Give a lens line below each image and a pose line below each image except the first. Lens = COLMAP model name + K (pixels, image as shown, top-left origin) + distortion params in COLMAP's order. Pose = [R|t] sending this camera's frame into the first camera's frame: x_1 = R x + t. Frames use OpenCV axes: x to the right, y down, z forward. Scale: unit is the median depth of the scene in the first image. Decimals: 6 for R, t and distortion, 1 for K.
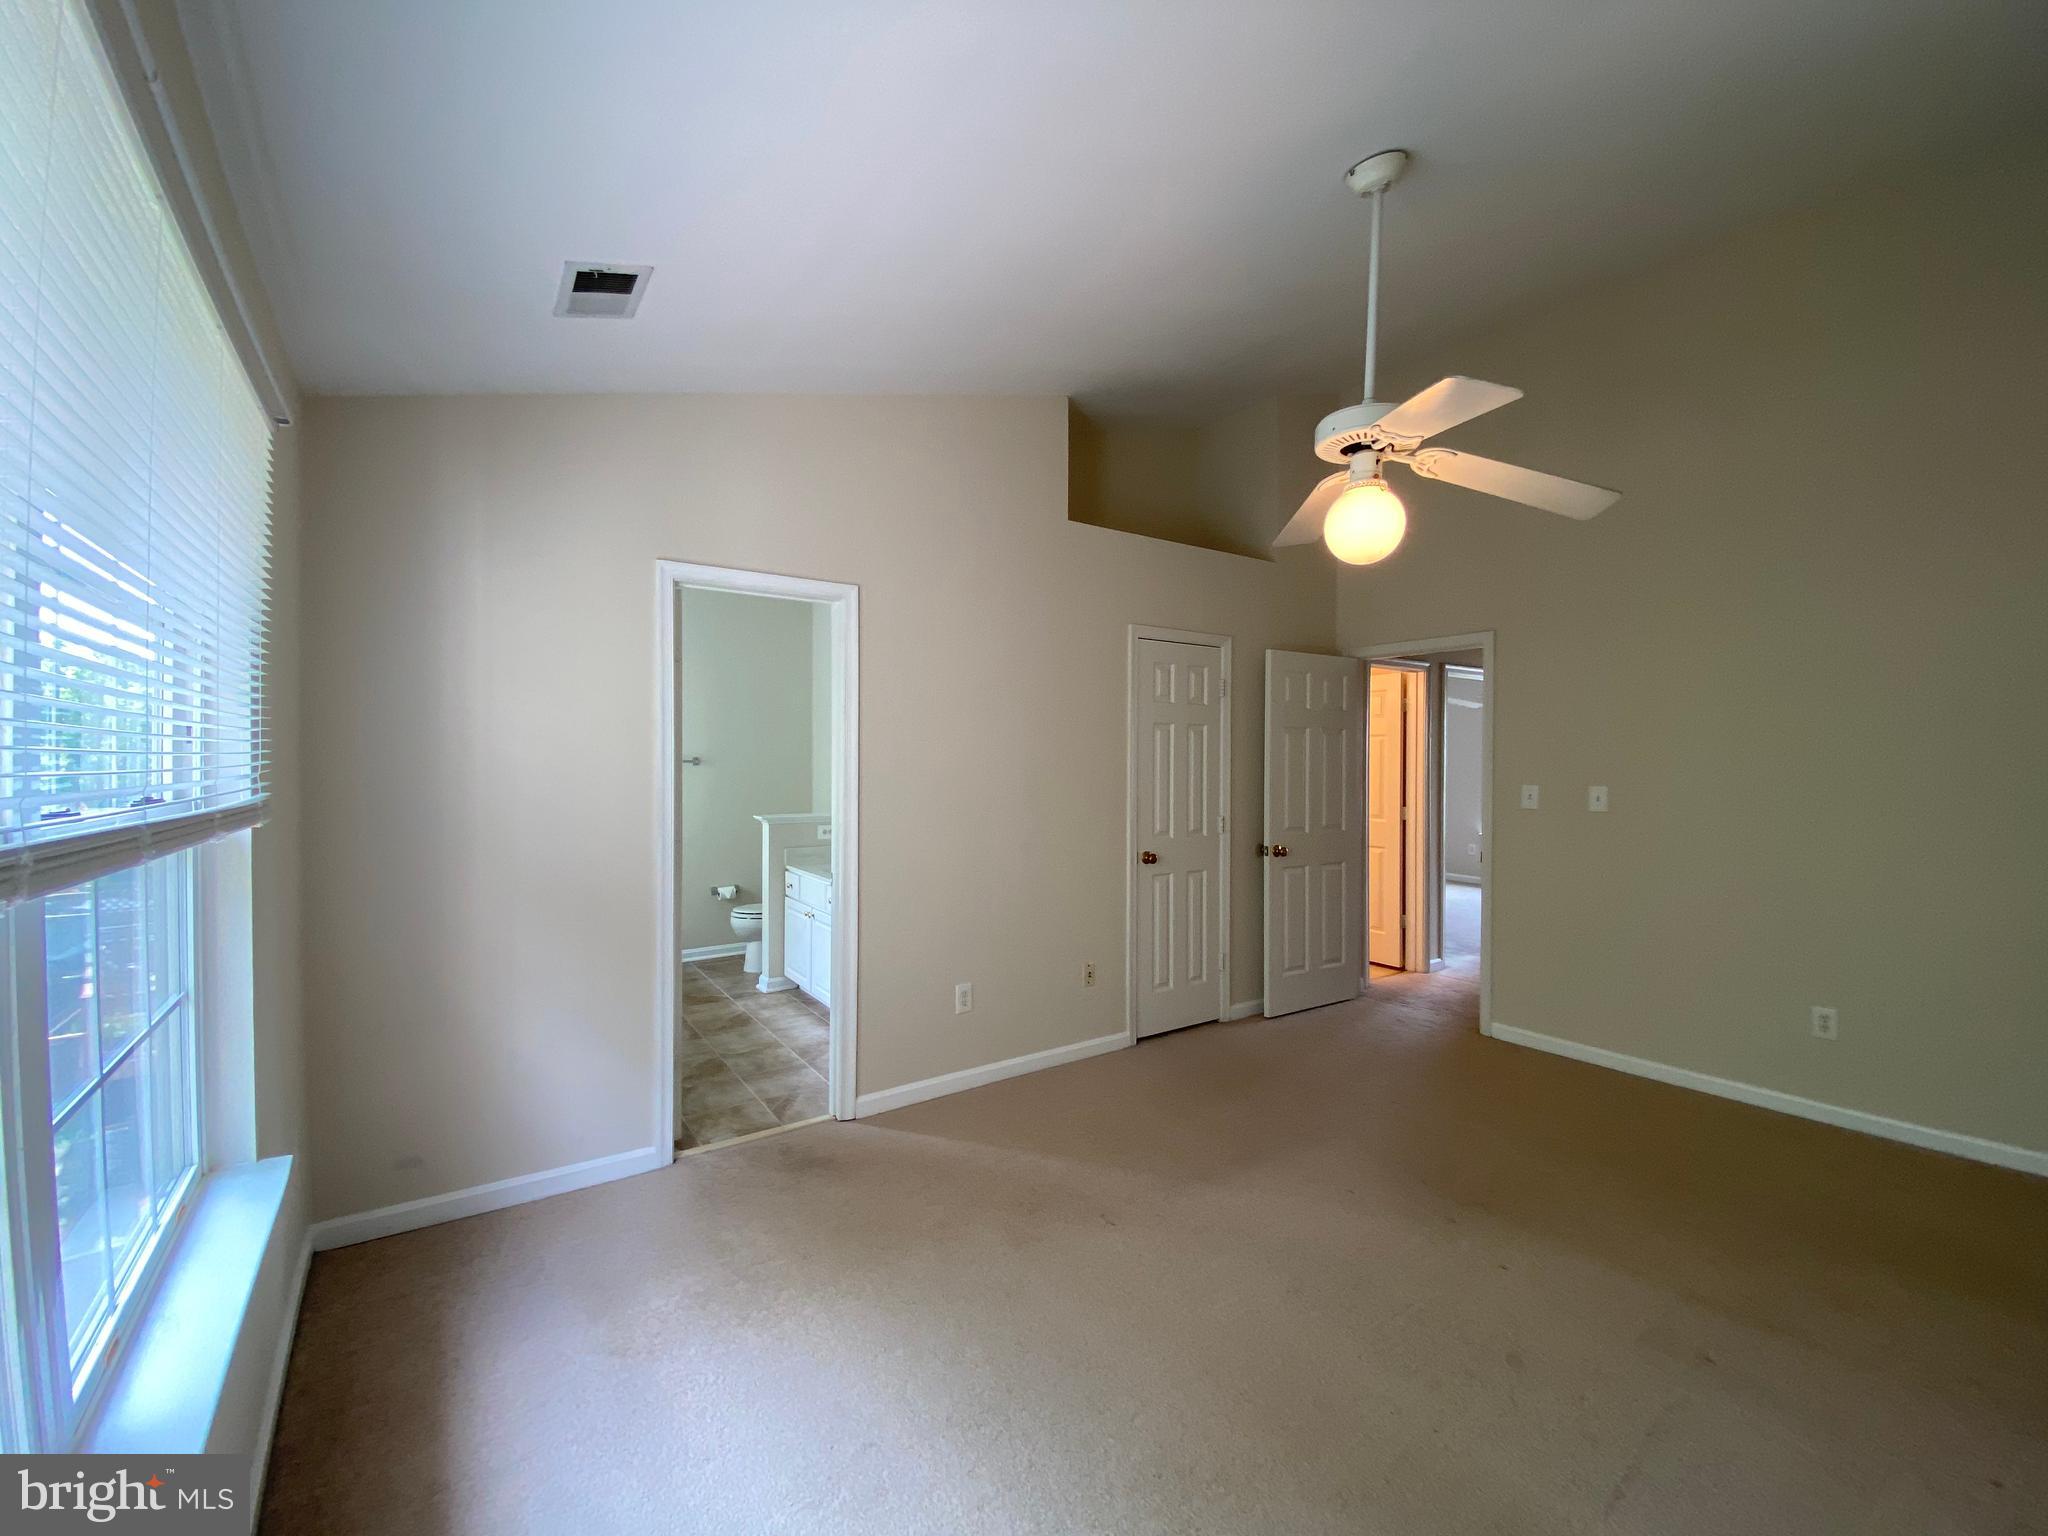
lens RADIAL K [[843.3, 0, 1019.9], [0, 843.3, 770.5], [0, 0, 1]] dist [0.036617, -0.028073]
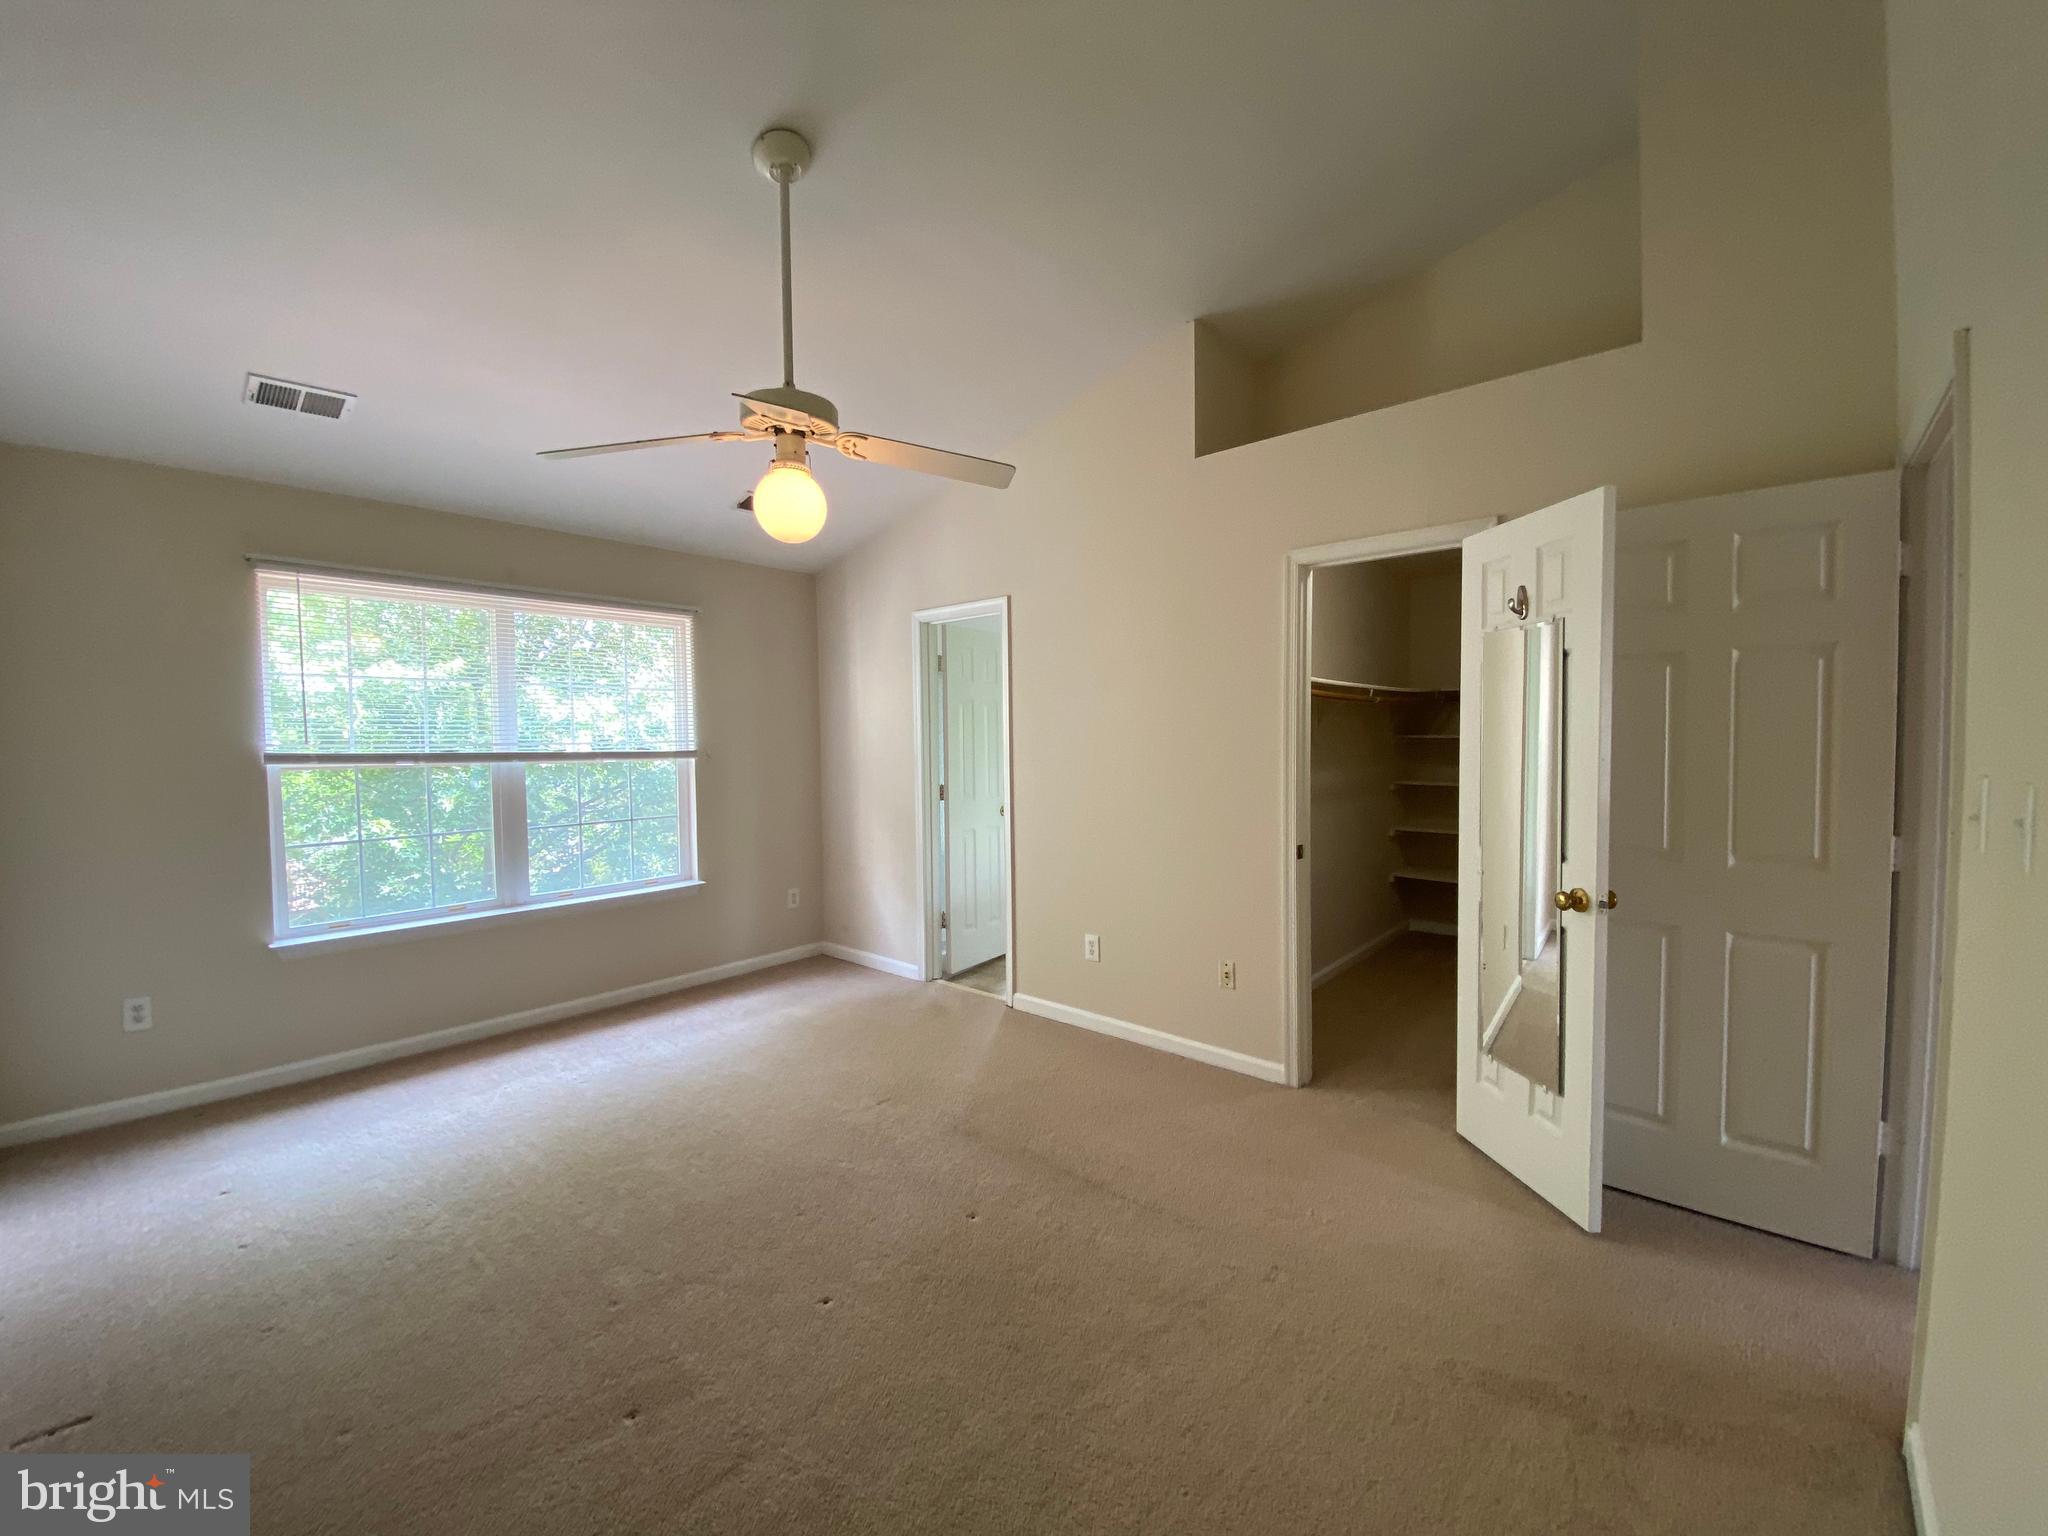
lens RADIAL K [[843.3, 0, 1019.9], [0, 843.3, 770.5], [0, 0, 1]] dist [0.036617, -0.028073]
pose [[0.225341, 0.031321, -0.973776, 1.047847], [0.000477, 0.999479, 0.032258, 0.005824], [0.974280, -0.007734, 0.225208, 0.718871]]
